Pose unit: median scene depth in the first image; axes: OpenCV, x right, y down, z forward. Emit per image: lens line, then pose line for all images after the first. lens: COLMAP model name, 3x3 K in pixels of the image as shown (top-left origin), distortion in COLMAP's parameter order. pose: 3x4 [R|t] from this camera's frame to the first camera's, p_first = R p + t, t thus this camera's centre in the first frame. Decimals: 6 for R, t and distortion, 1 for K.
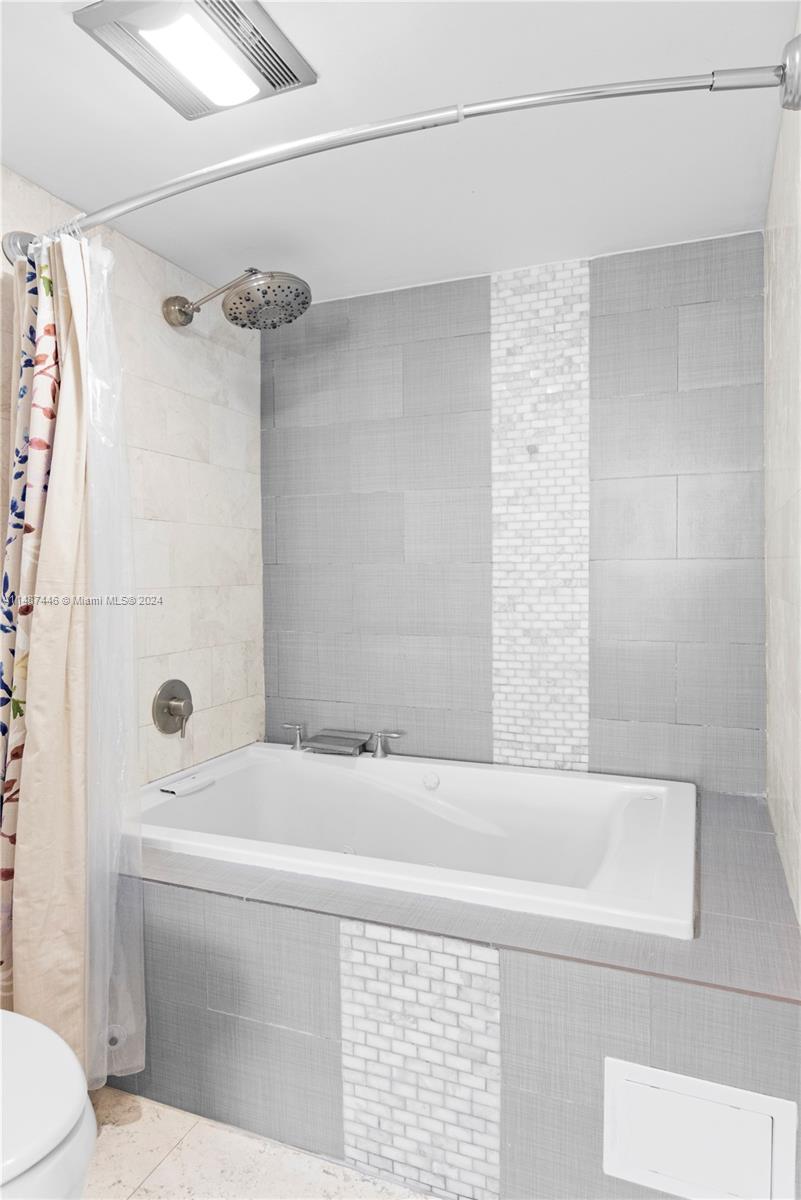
lens RADIAL K [[686.1, 0, 396.8], [0, 686.1, 590.5], [0, 0, 1]] dist [0.000889, -0.001197]
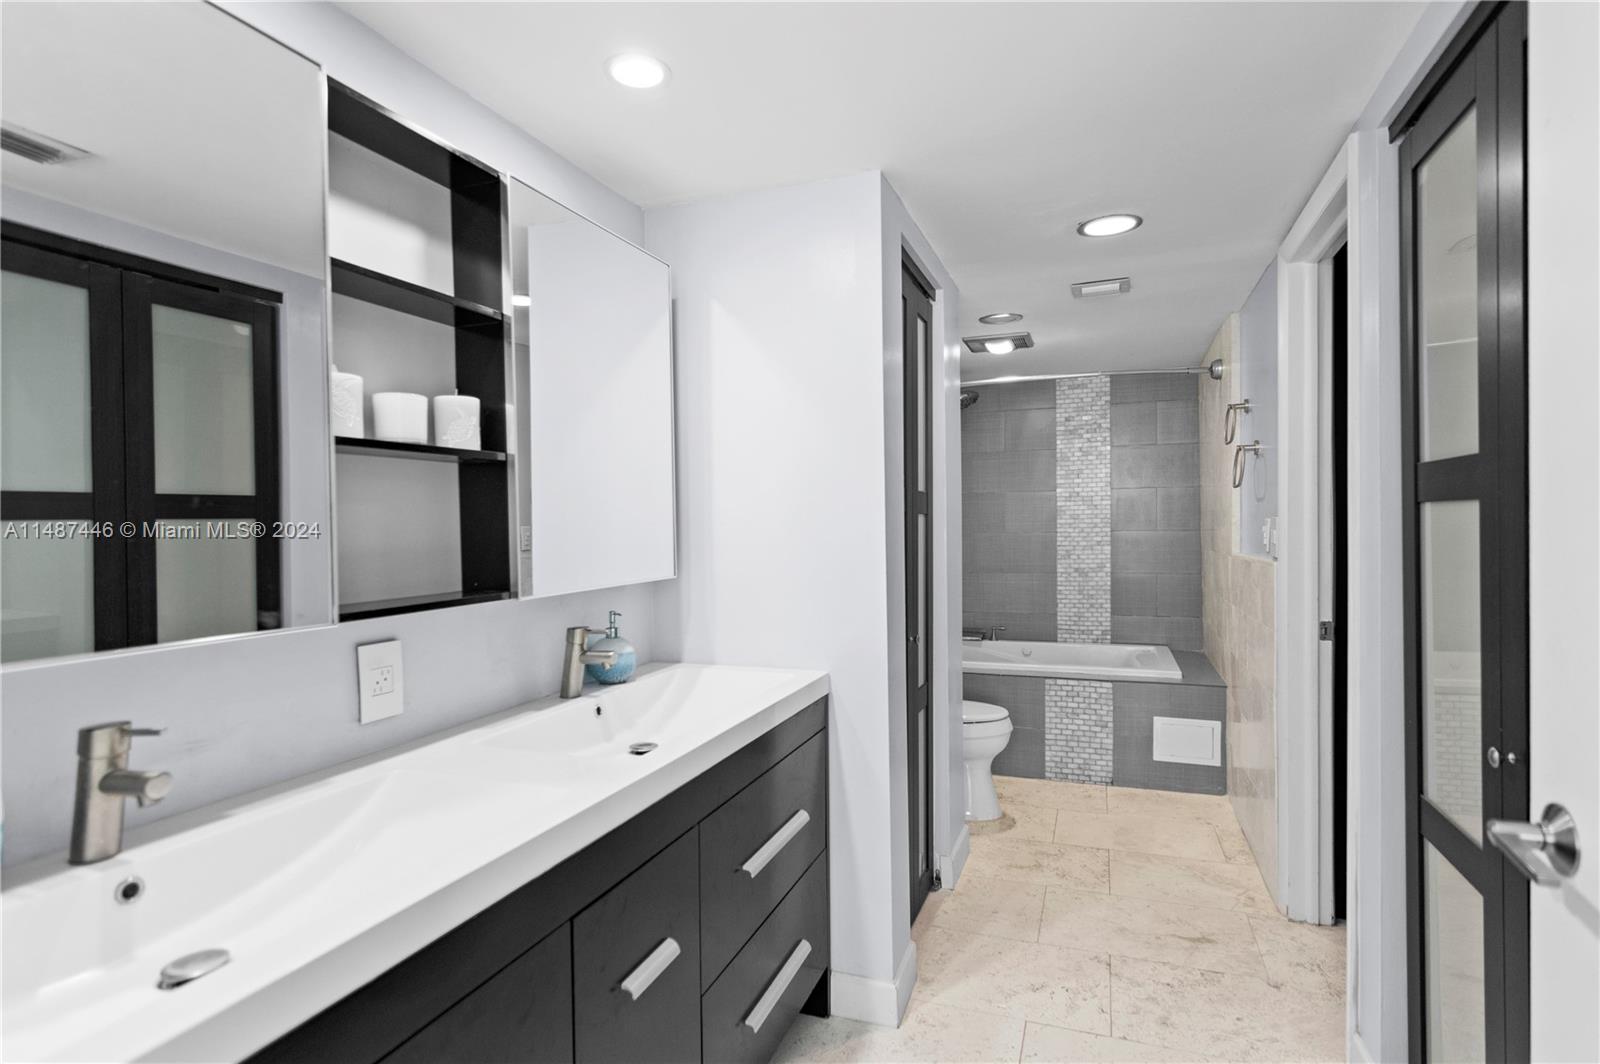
lens RADIAL K [[836.0, 0, 805.6], [0, 836.0, 536.9], [0, 0, 1]] dist [-0.001181, -0.000063]
pose [[0.996848, -0.004797, 0.079190, -1.184621], [0.006003, 0.999870, -0.014990, 0.002002], [-0.079108, 0.015419, 0.996747, -1.966118]]
